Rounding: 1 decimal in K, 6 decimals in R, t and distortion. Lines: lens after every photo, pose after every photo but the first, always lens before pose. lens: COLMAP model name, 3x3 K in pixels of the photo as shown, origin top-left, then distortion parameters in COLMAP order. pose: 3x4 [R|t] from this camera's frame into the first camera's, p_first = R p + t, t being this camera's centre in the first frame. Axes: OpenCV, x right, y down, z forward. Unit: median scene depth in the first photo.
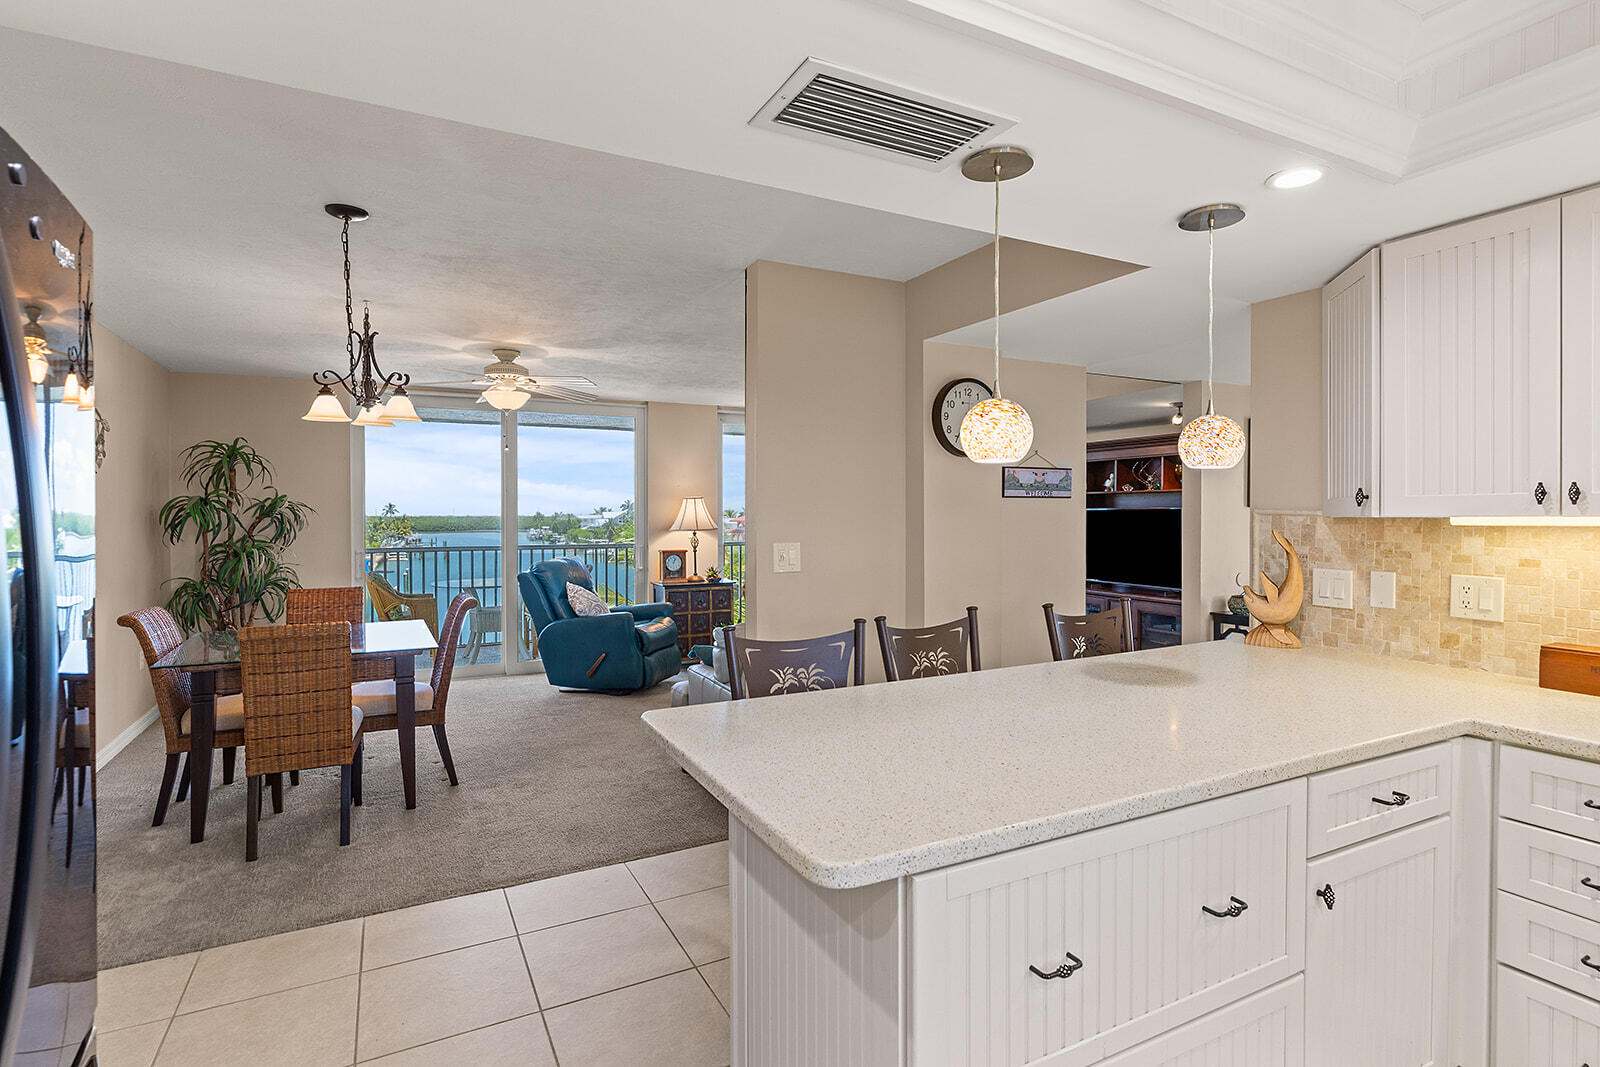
lens RADIAL K [[795.5, 0, 803.3], [0, 795.5, 519.4], [0, 0, 1]] dist [-0.004159, -0.000411]
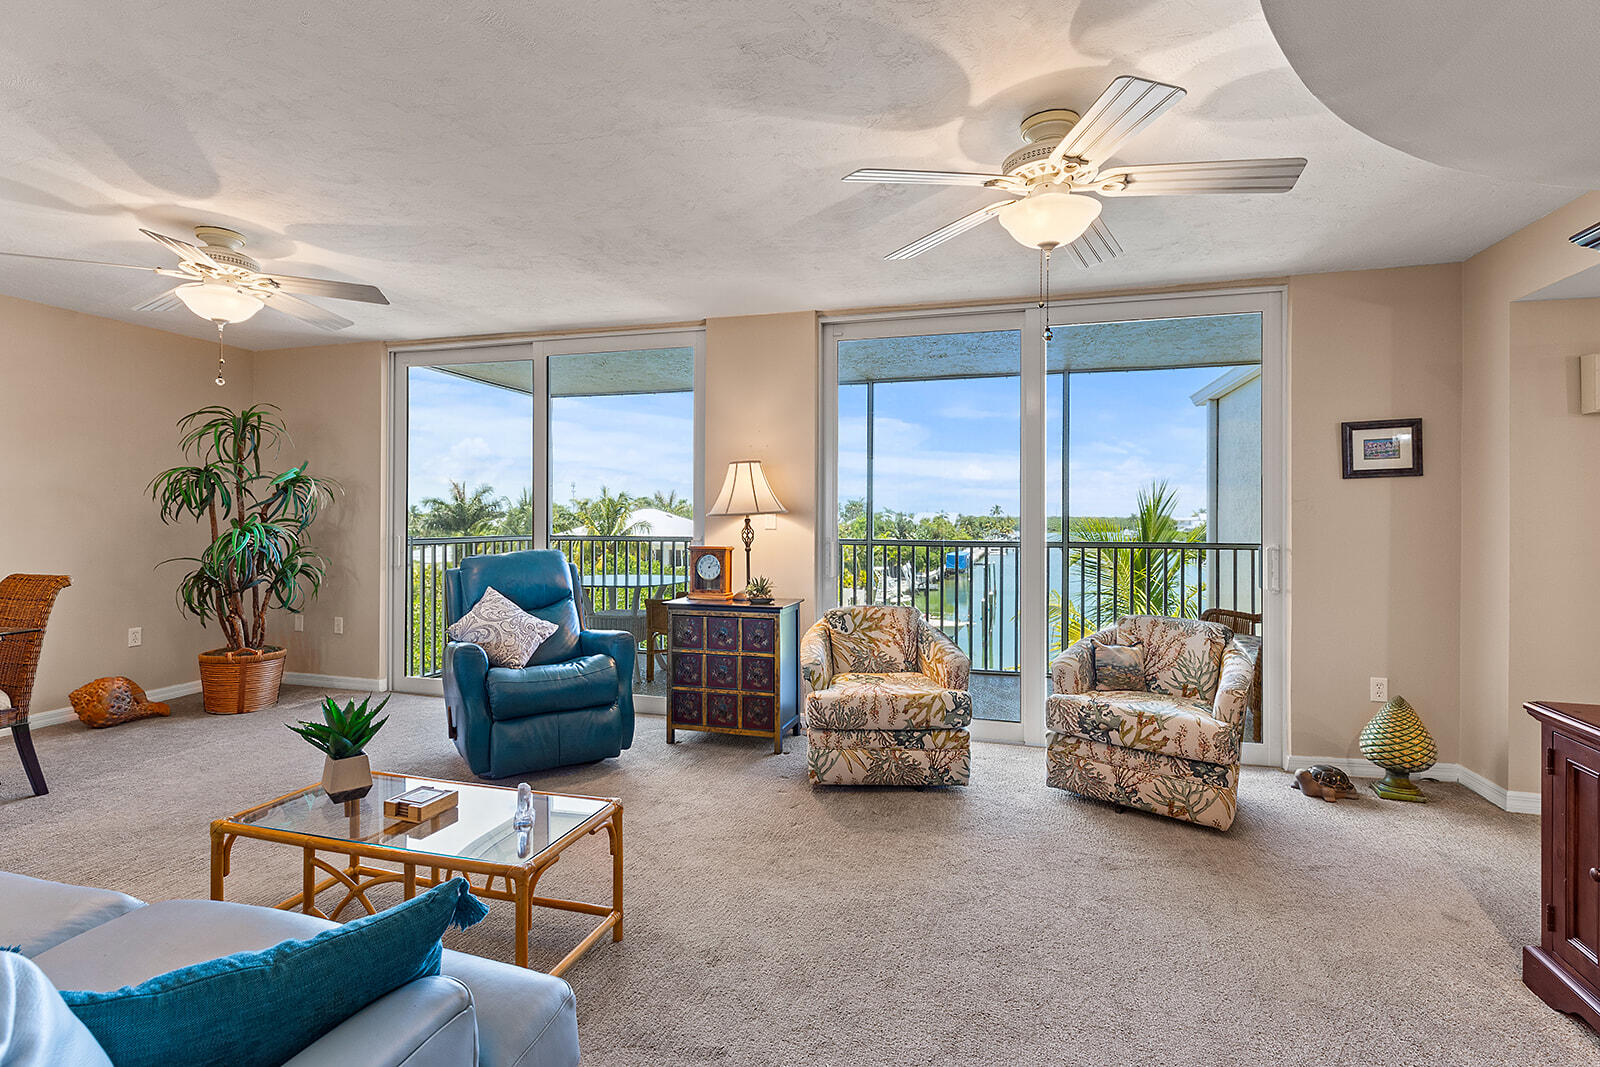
lens RADIAL K [[741.1, 0, 802.8], [0, 741.1, 512.0], [0, 0, 1]] dist [-0.001055, -0.000365]
pose [[0.729592, 0.002419, -0.683878, 0.286637], [-0.010397, 0.999917, -0.007554, 0.014776], [0.683803, 0.012622, 0.729557, 0.622869]]
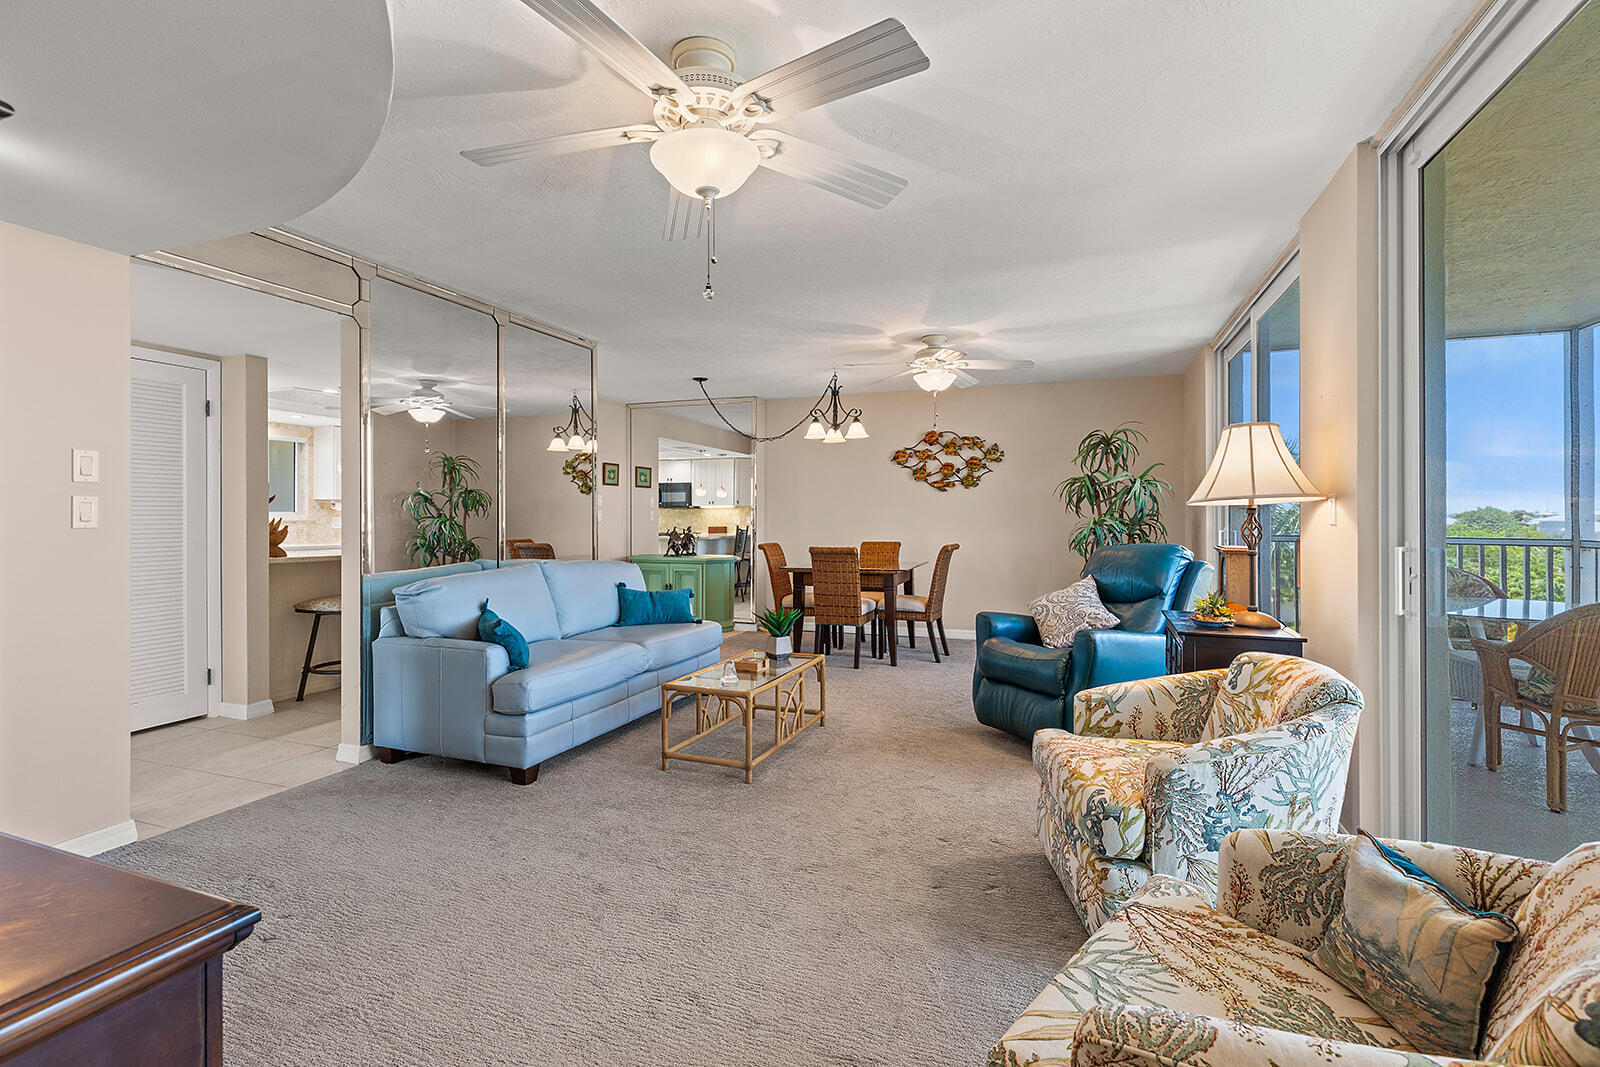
lens RADIAL K [[741.1, 0, 802.8], [0, 741.1, 512.0], [0, 0, 1]] dist [-0.001055, -0.000365]
pose [[-0.742419, -0.002241, -0.669932, 0.308066], [-0.002223, 0.999997, -0.000882, 0.019292], [0.669932, 0.000834, -0.742422, 1.185859]]
